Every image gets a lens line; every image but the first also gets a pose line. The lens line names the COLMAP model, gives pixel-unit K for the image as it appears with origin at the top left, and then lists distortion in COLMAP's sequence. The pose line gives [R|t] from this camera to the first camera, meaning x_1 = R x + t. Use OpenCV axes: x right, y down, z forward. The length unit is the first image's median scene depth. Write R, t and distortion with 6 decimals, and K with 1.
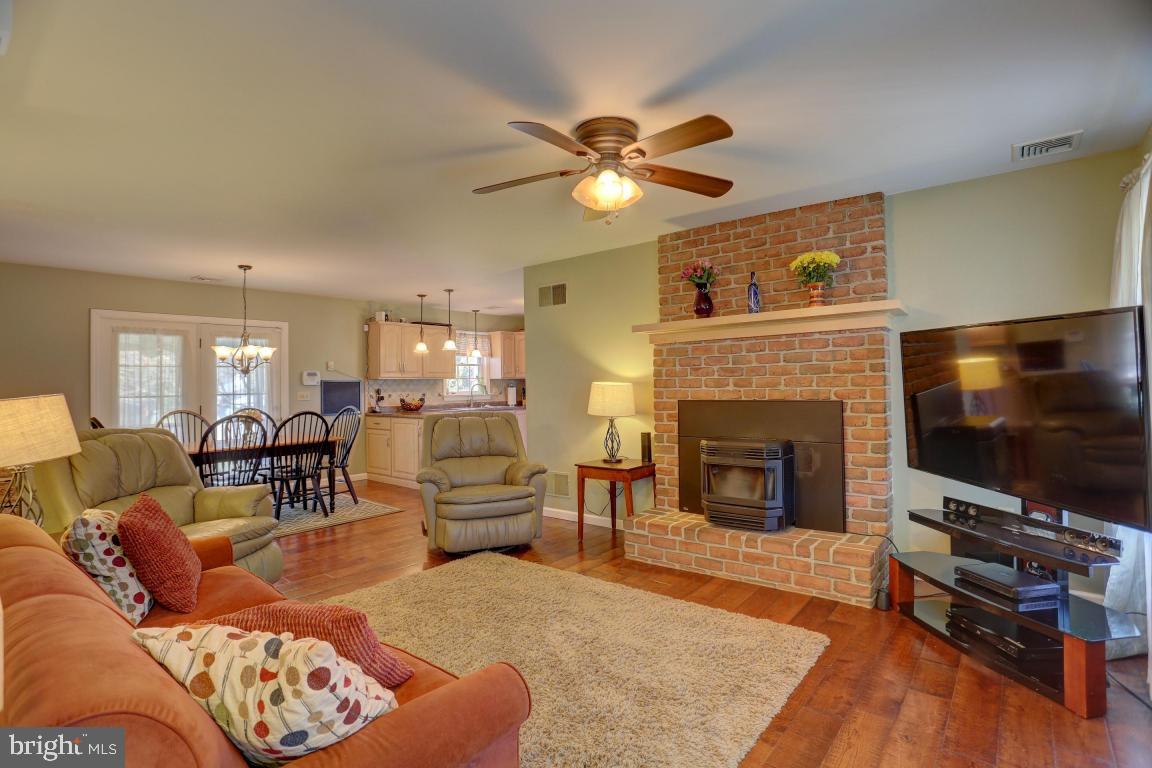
lens RADIAL K [[600.4, 0, 596.2], [0, 600.4, 377.9], [0, 0, 1]] dist [-0.037874, 0.000418]
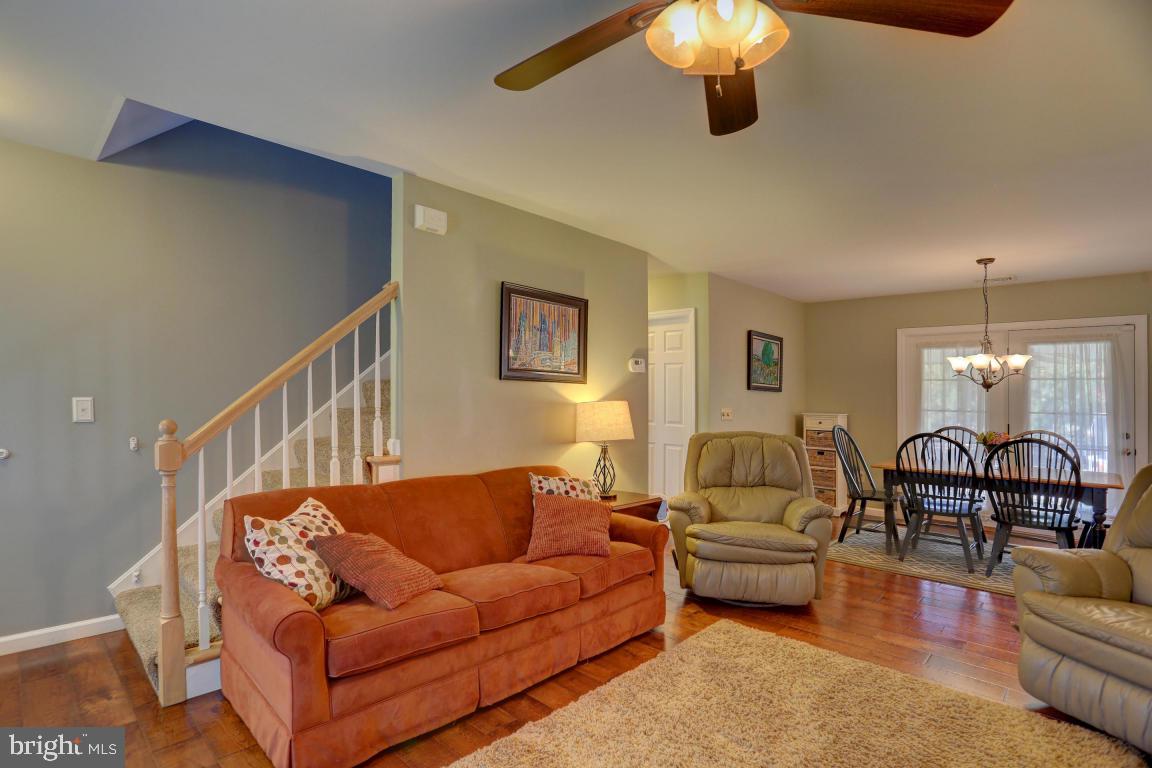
lens RADIAL K [[566.6, 0, 557.5], [0, 566.6, 393.2], [0, 0, 1]] dist [-0.039281, 0.008631]
pose [[-0.083128, 0.010074, -0.996488, 0.174000], [-0.009388, 0.999897, 0.010892, -0.001294], [0.996495, 0.010260, -0.083024, 0.322402]]
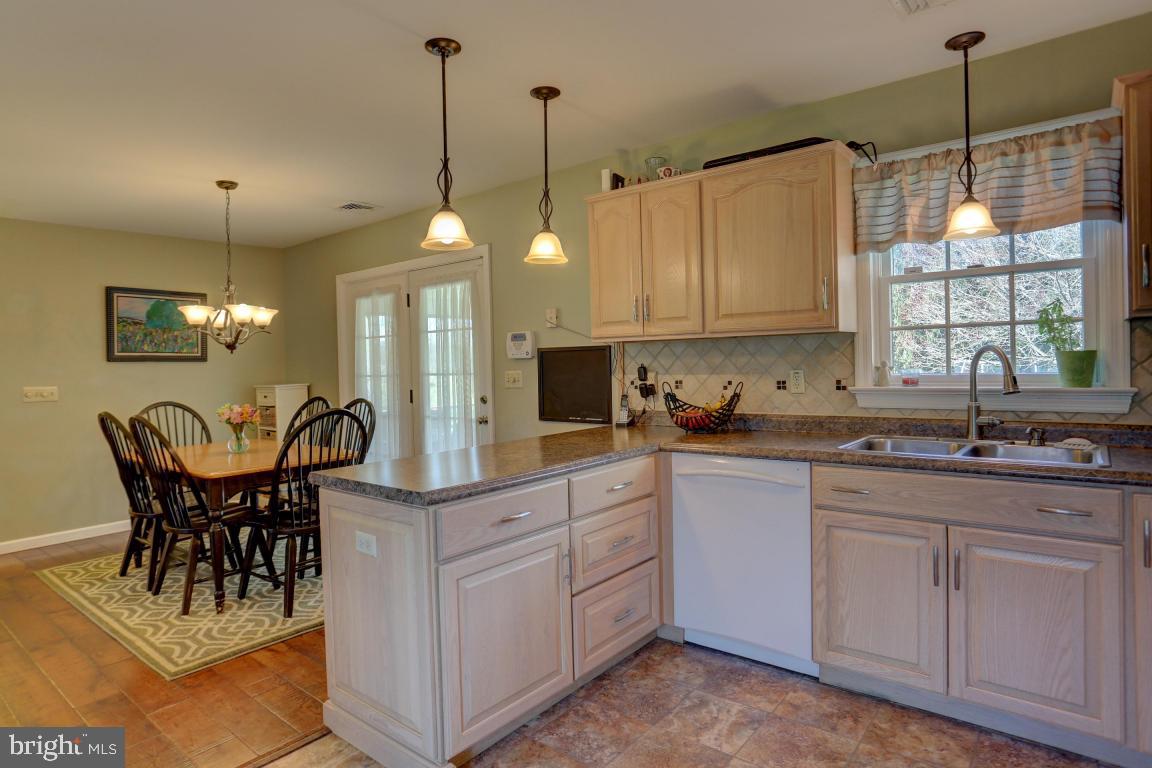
lens RADIAL K [[614.6, 0, 559.8], [0, 614.6, 377.0], [0, 0, 1]] dist [-0.037677, 0.010759]
pose [[-0.002296, 0.039708, -0.999209, 0.046567], [0.035960, 0.998568, 0.039600, 0.007680], [0.999351, -0.035841, -0.003720, 0.959522]]
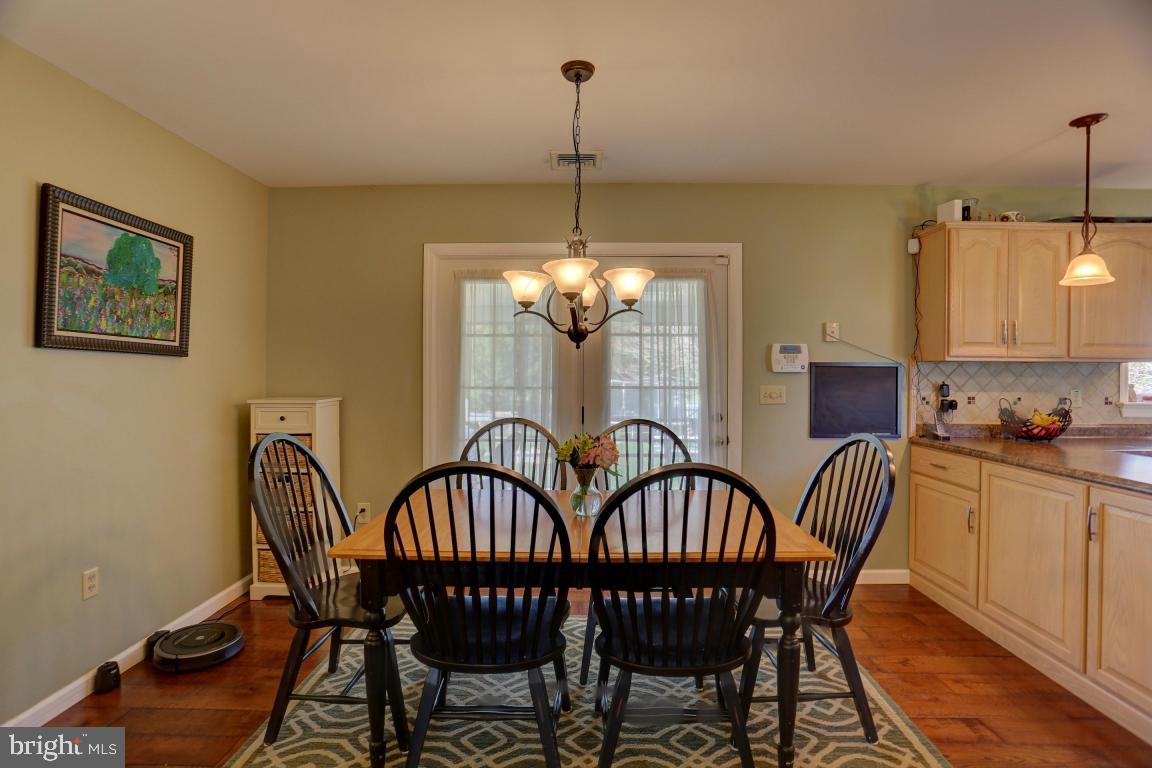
lens RADIAL K [[566.6, 0, 569.2], [0, 566.6, 370.4], [0, 0, 1]] dist [-0.039281, 0.008631]
pose [[0.610127, 0.013634, -0.792187, -0.211944], [-0.006221, 0.999904, 0.012417, 0.005664], [0.792280, -0.002648, 0.610153, 0.543777]]
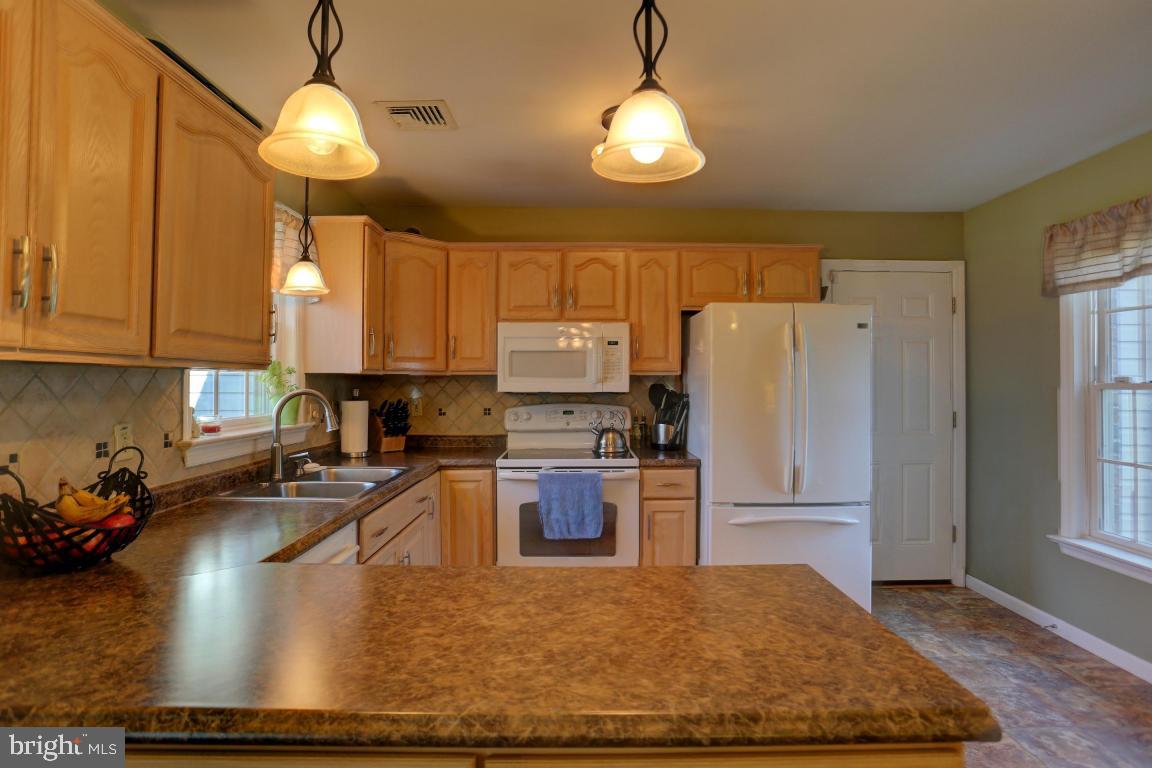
lens RADIAL K [[614.6, 0, 572.2], [0, 614.6, 378.0], [0, 0, 1]] dist [-0.037677, 0.010759]
pose [[0.780895, 0.021663, 0.624287, -0.316855], [-0.021638, 0.999737, -0.007625, 0.004261], [-0.624288, -0.007554, 0.781158, 0.822799]]
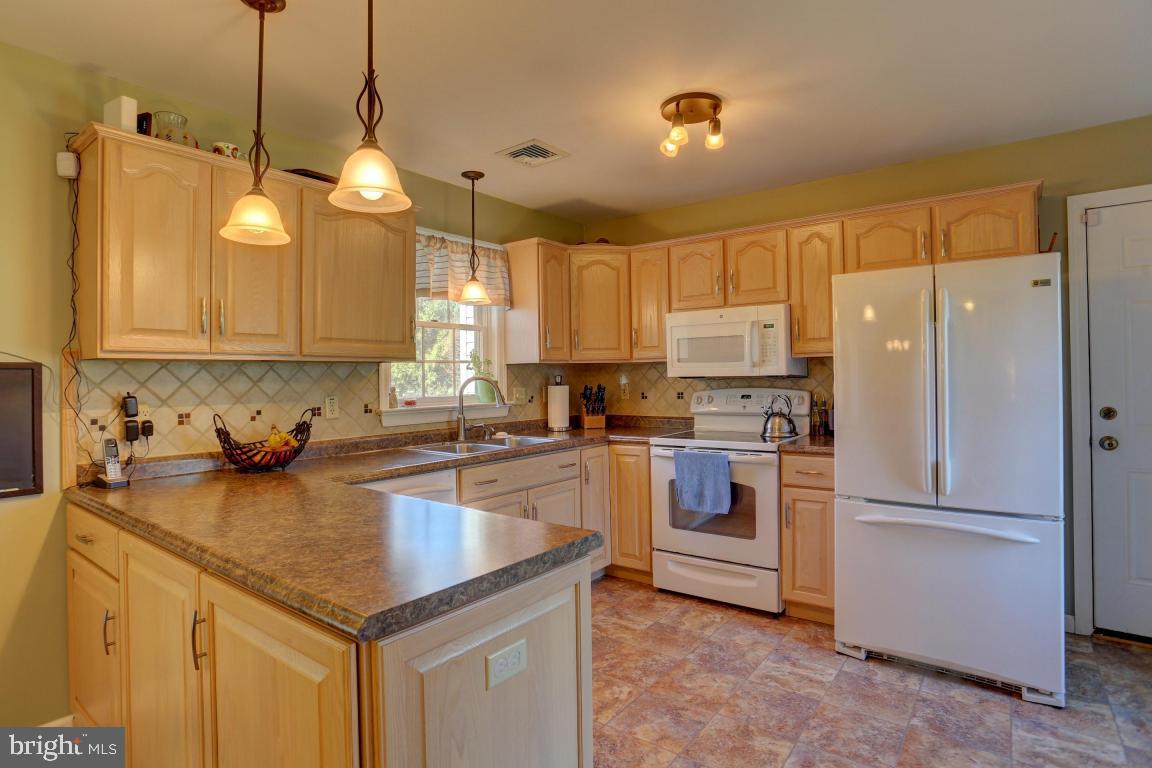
lens RADIAL K [[590.7, 0, 582.6], [0, 590.7, 377.9], [0, 0, 1]] dist [-0.060050, 0.027758]
pose [[0.999634, 0.001579, 0.027021, -0.166512], [-0.001966, 0.999896, 0.014299, 0.006316], [-0.026996, -0.014347, 0.999533, 0.742282]]
